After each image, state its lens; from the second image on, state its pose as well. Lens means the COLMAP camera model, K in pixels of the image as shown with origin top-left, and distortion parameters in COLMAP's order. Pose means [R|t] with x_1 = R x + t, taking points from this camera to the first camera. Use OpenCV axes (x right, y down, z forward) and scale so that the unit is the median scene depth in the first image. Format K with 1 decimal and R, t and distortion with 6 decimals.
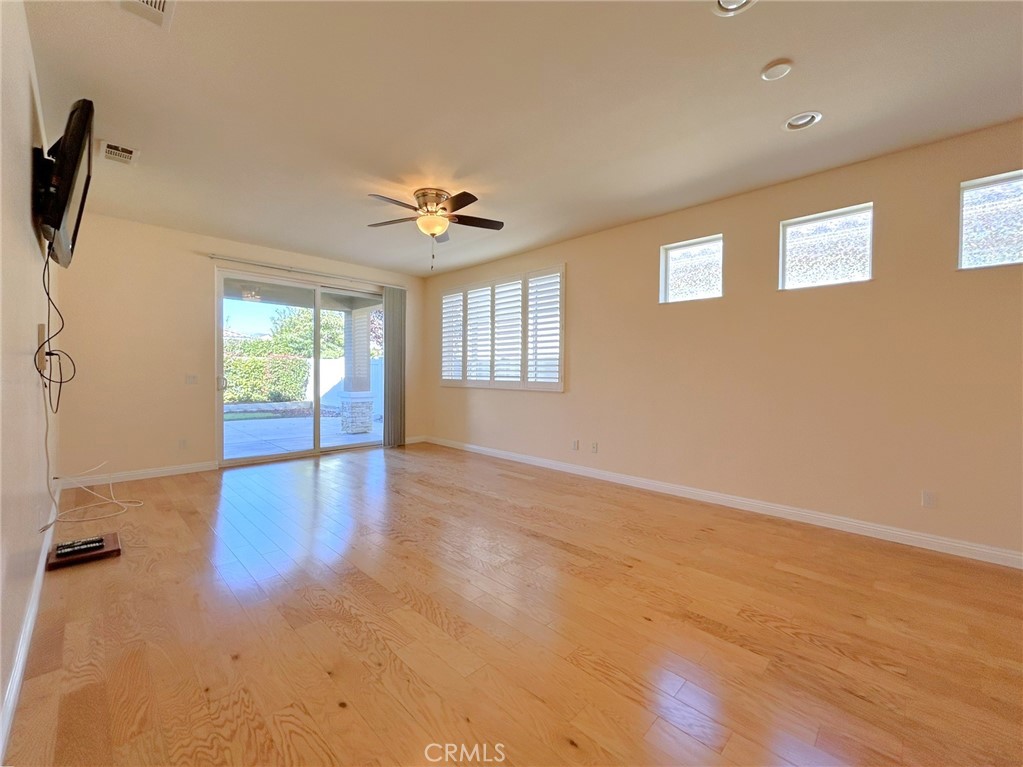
lens RADIAL K [[420.3, 0, 510.0], [0, 420.3, 380.5], [0, 0, 1]] dist [0.018587, 0.000013]
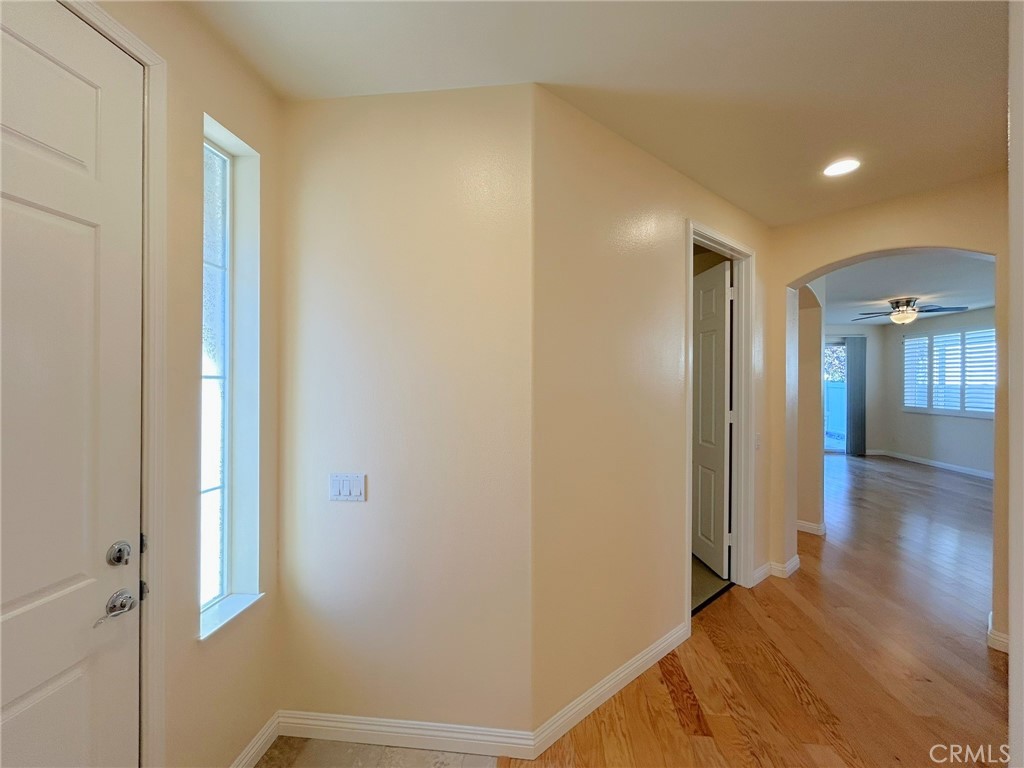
lens RADIAL K [[414.9, 0, 512.0], [0, 414.9, 384.0], [0, 0, 1]] dist [0.001385, 0.000152]
pose [[0.627052, -0.002173, -0.778975, 0.095718], [-0.010547, 0.999881, -0.011280, -0.060291], [0.778906, 0.015289, 0.626954, -0.949819]]
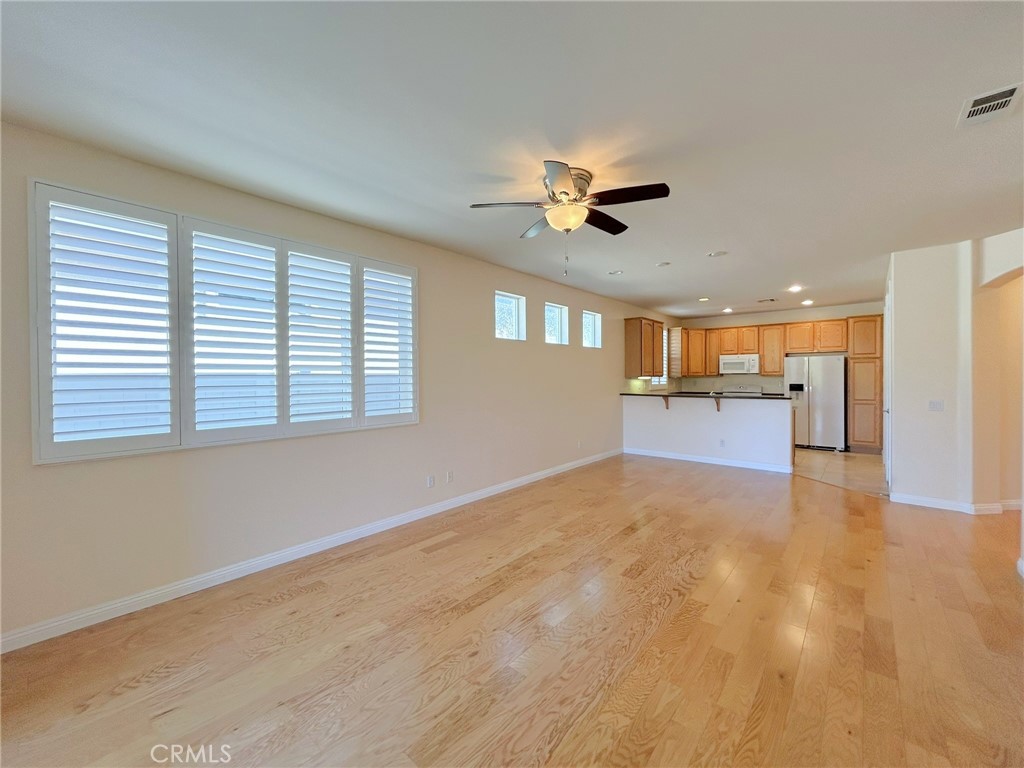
lens RADIAL K [[414.9, 0, 512.0], [0, 414.9, 384.0], [0, 0, 1]] dist [0.001385, 0.000152]
pose [[-0.078348, -0.029127, 0.996501, -0.722562], [0.021674, 0.999287, 0.030912, -0.074143], [-0.996690, 0.024020, -0.077661, 0.910163]]
